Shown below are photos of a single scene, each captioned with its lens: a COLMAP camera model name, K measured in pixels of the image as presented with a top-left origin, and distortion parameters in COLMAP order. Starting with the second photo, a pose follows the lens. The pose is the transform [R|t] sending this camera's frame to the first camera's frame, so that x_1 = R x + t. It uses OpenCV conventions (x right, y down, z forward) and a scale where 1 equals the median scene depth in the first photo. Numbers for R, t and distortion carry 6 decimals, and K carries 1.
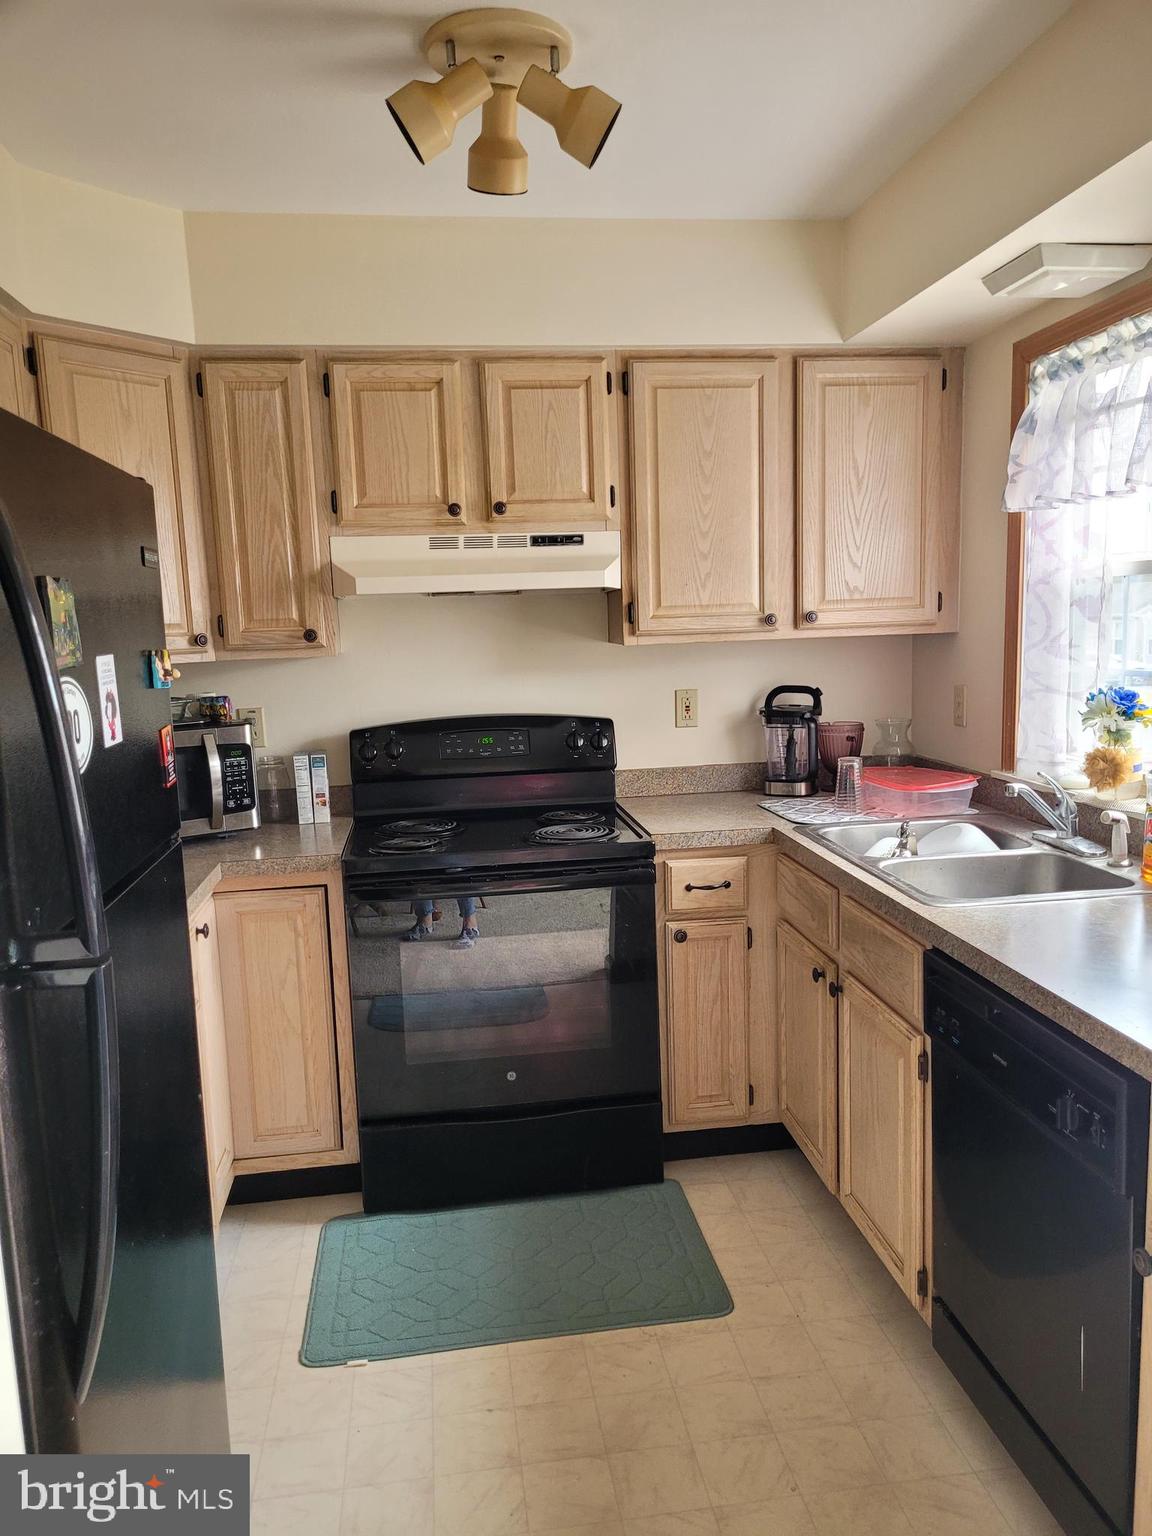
lens RADIAL K [[1154.9, 0, 578.5], [0, 1154.9, 775.2], [0, 0, 1]] dist [0.037003, -0.034478]
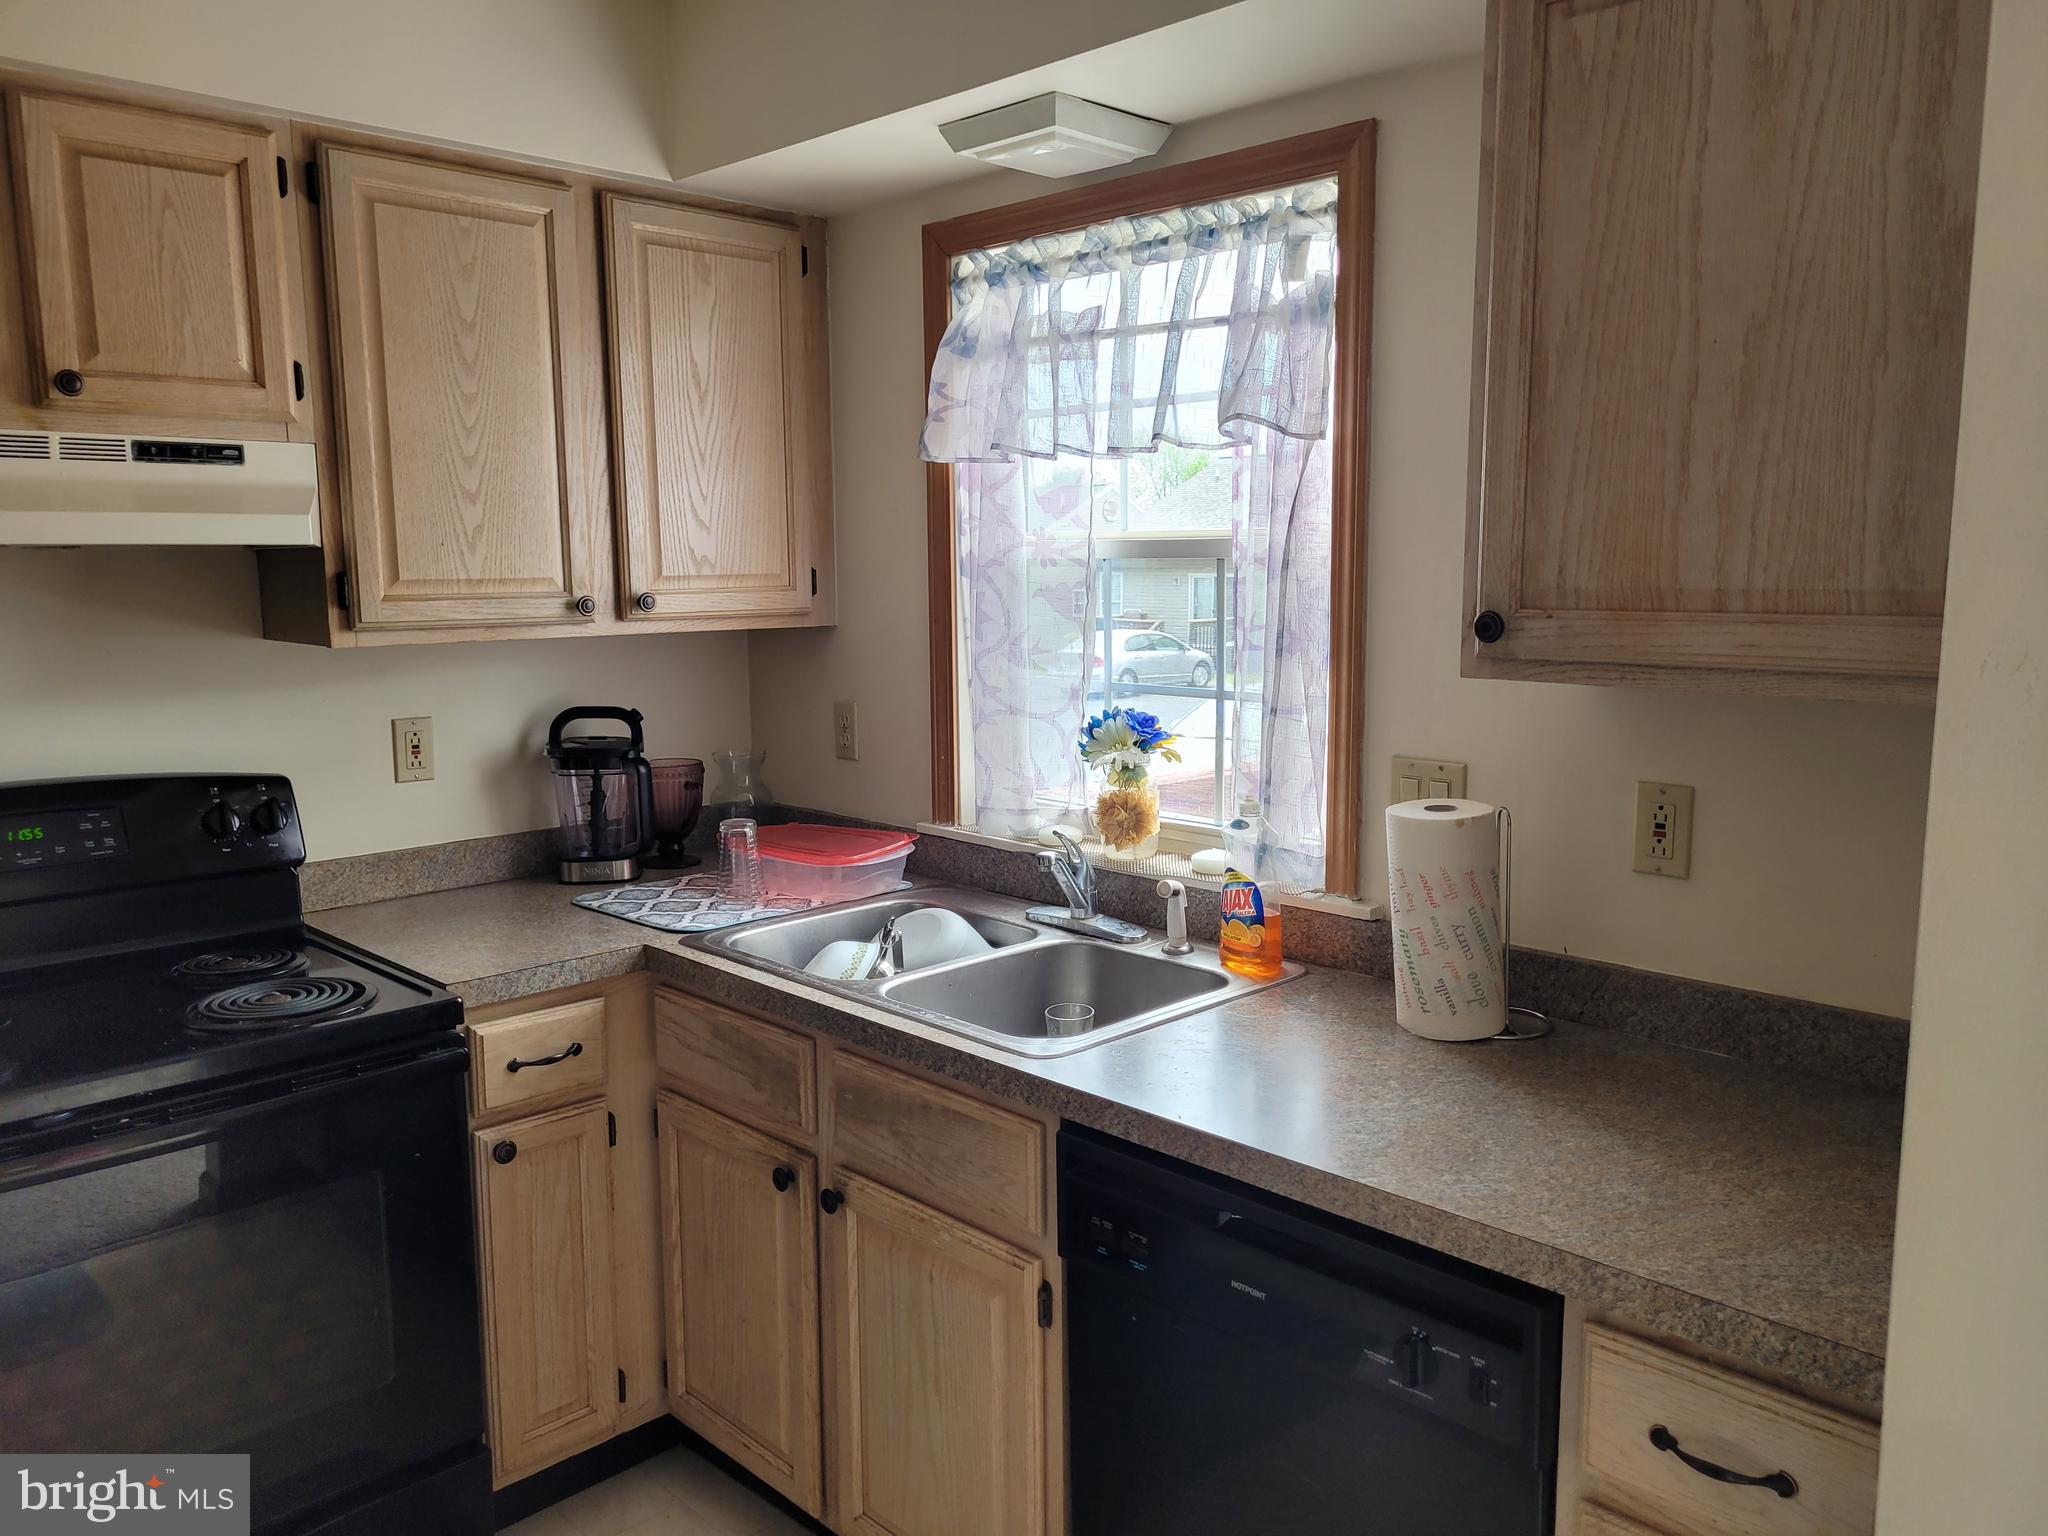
lens RADIAL K [[1539.8, 0, 1028.8], [0, 1539.8, 757.4], [0, 0, 1]] dist [0.037003, -0.034478]
pose [[0.795859, -0.050267, 0.603392, -0.156539], [0.060856, 0.998142, 0.002885, -0.043280], [-0.602416, 0.034424, 0.797440, 0.209235]]
